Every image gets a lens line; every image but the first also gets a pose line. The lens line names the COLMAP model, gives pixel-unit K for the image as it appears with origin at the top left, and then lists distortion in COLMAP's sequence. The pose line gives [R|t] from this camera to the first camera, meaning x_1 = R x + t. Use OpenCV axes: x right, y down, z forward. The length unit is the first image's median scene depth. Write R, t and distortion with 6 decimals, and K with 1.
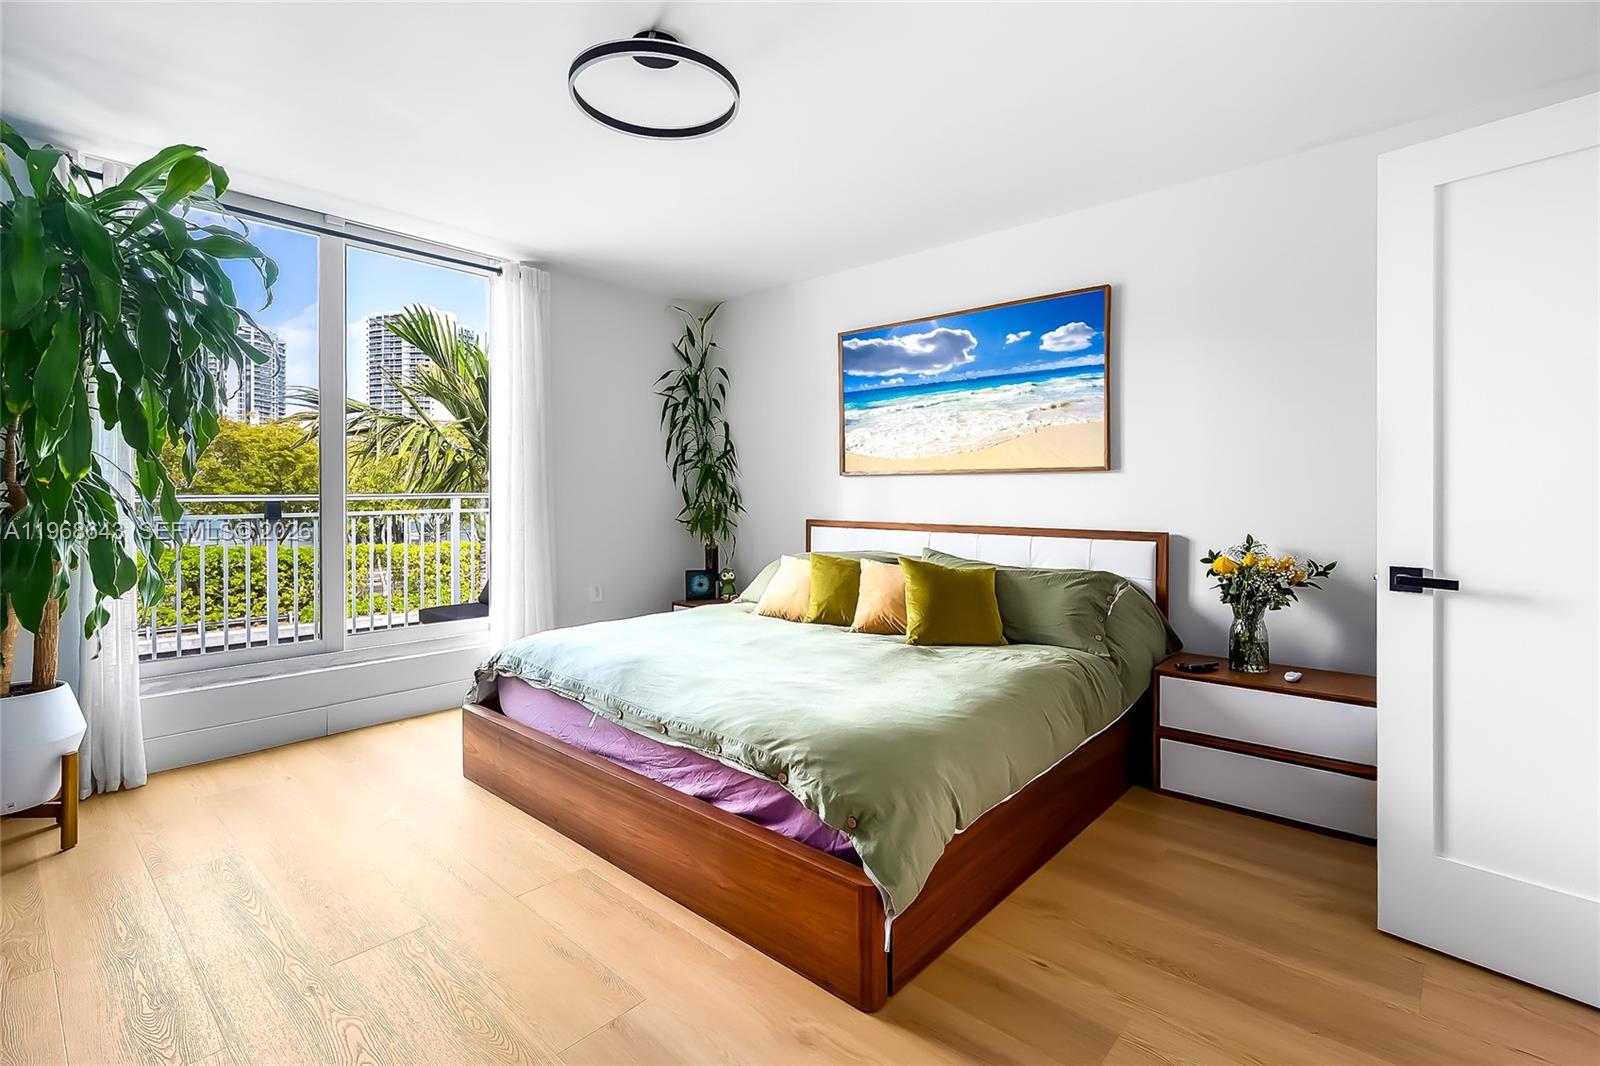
lens RADIAL K [[745.9, 0, 785.1], [0, 745.9, 507.4], [0, 0, 1]] dist [-0.001295, 0.000408]
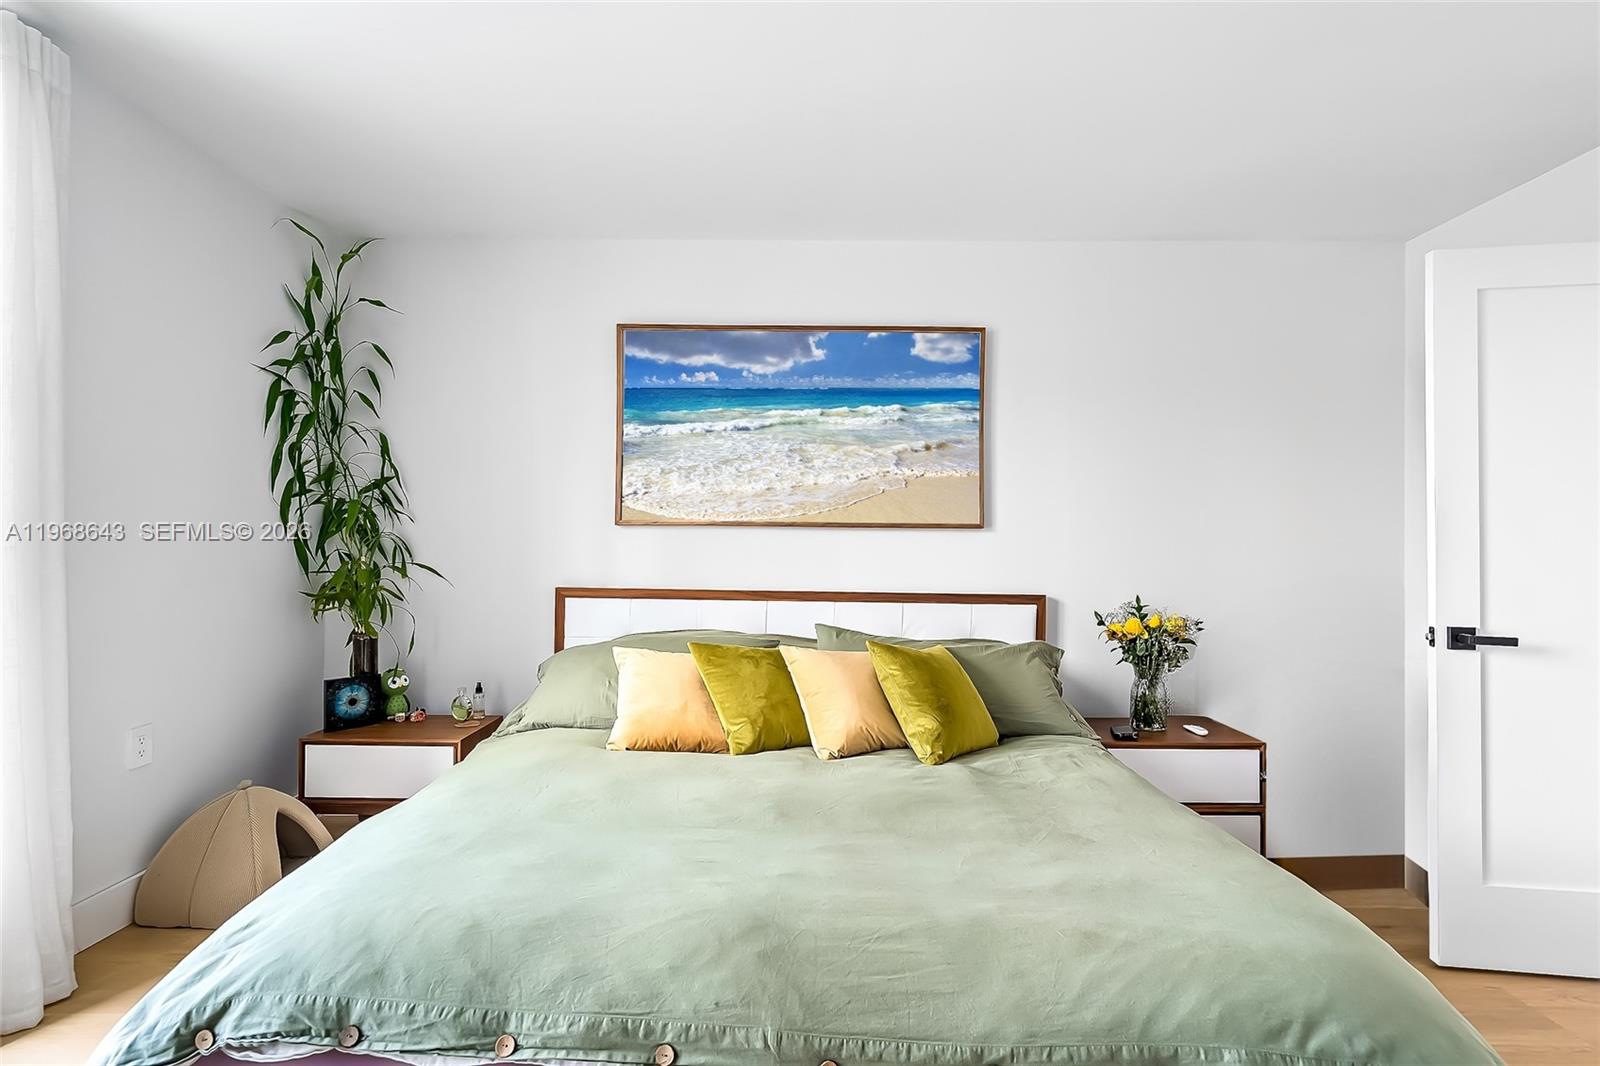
lens RADIAL K [[754.3, 0, 810.8], [0, 754.3, 548.6], [0, 0, 1]] dist [-0.005692, 0.001038]
pose [[0.745076, 0.007988, 0.666932, -0.256061], [0.002032, 0.999896, -0.014247, -0.009182], [-0.666977, 0.011970, 0.744982, 0.332103]]
